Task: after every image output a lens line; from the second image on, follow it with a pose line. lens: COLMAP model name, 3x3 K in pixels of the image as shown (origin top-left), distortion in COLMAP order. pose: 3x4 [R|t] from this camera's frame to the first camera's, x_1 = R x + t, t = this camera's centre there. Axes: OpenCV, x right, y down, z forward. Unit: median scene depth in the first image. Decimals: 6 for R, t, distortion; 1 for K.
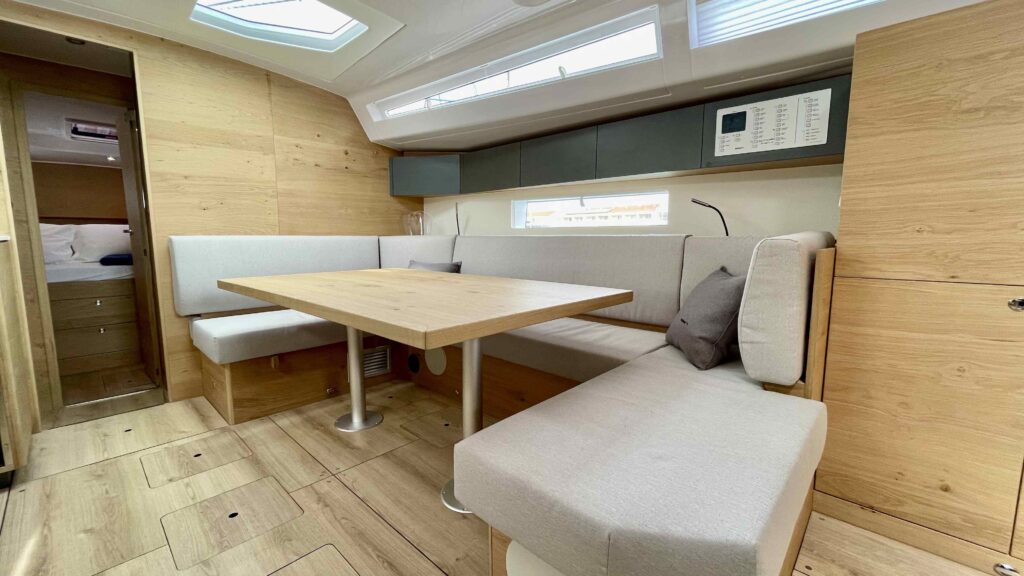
lens RADIAL K [[414.8, 0, 512.0], [0, 414.8, 288.0], [0, 0, 1]] dist [-0.018709, 0.009497]
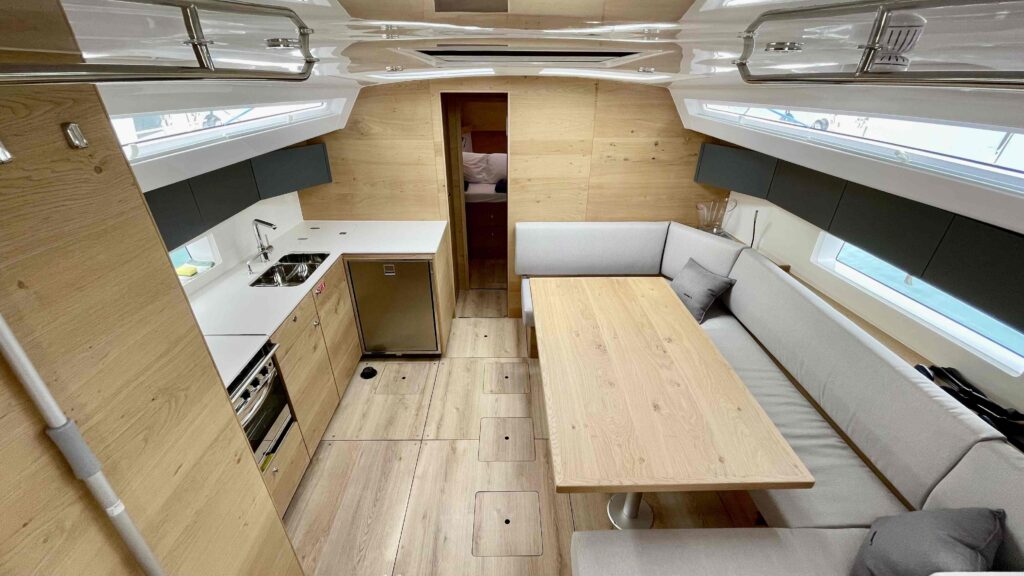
lens RADIAL K [[414.8, 0, 512.0], [0, 414.8, 288.0], [0, 0, 1]] dist [-0.018709, 0.009497]
pose [[0.691082, 0.346927, -0.634072, 0.207066], [-0.087835, 0.911082, 0.402759, -0.595317], [0.717420, -0.222646, 0.660104, -0.043825]]
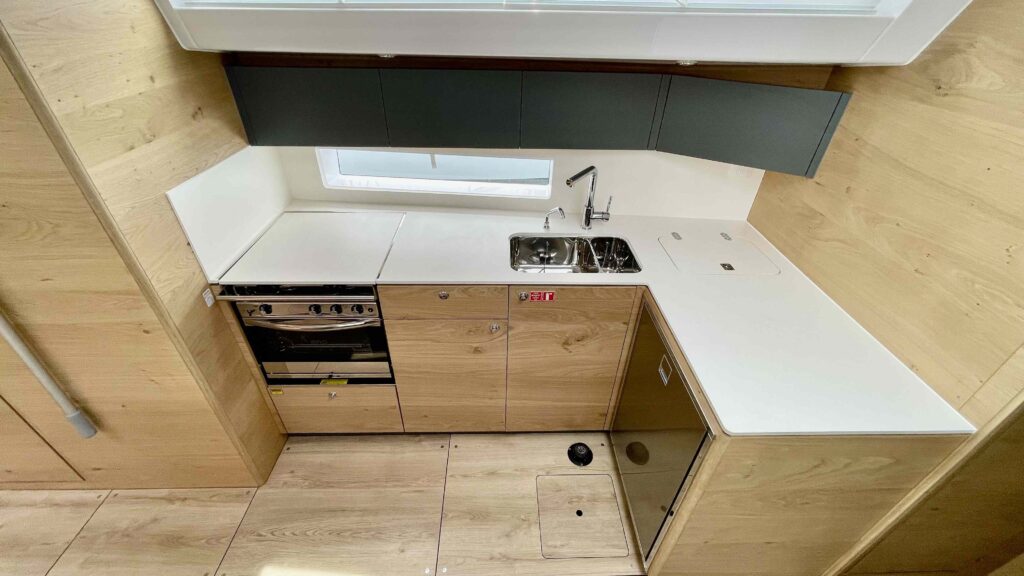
lens RADIAL K [[414.8, 0, 512.0], [0, 414.8, 288.0], [0, 0, 1]] dist [-0.018709, 0.009497]
pose [[-0.710554, 0.381126, -0.591487, -0.543166], [-0.111697, 0.768853, 0.629594, -0.524016], [0.694721, 0.513428, -0.503740, 0.753475]]
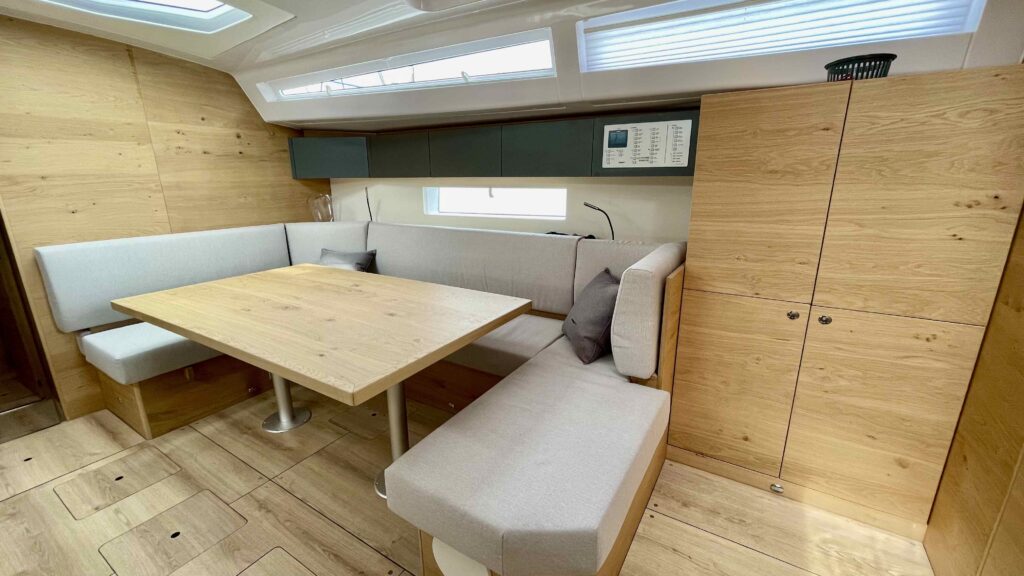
lens RADIAL K [[412.0, 0, 512.0], [0, 412.0, 288.0], [0, 0, 1]] dist [0.000356, -0.000690]
pose [[0.980874, -0.055662, 0.186518, 0.017039], [0.029211, 0.989483, 0.141669, -0.159192], [-0.192442, -0.133511, 0.972184, -0.099332]]
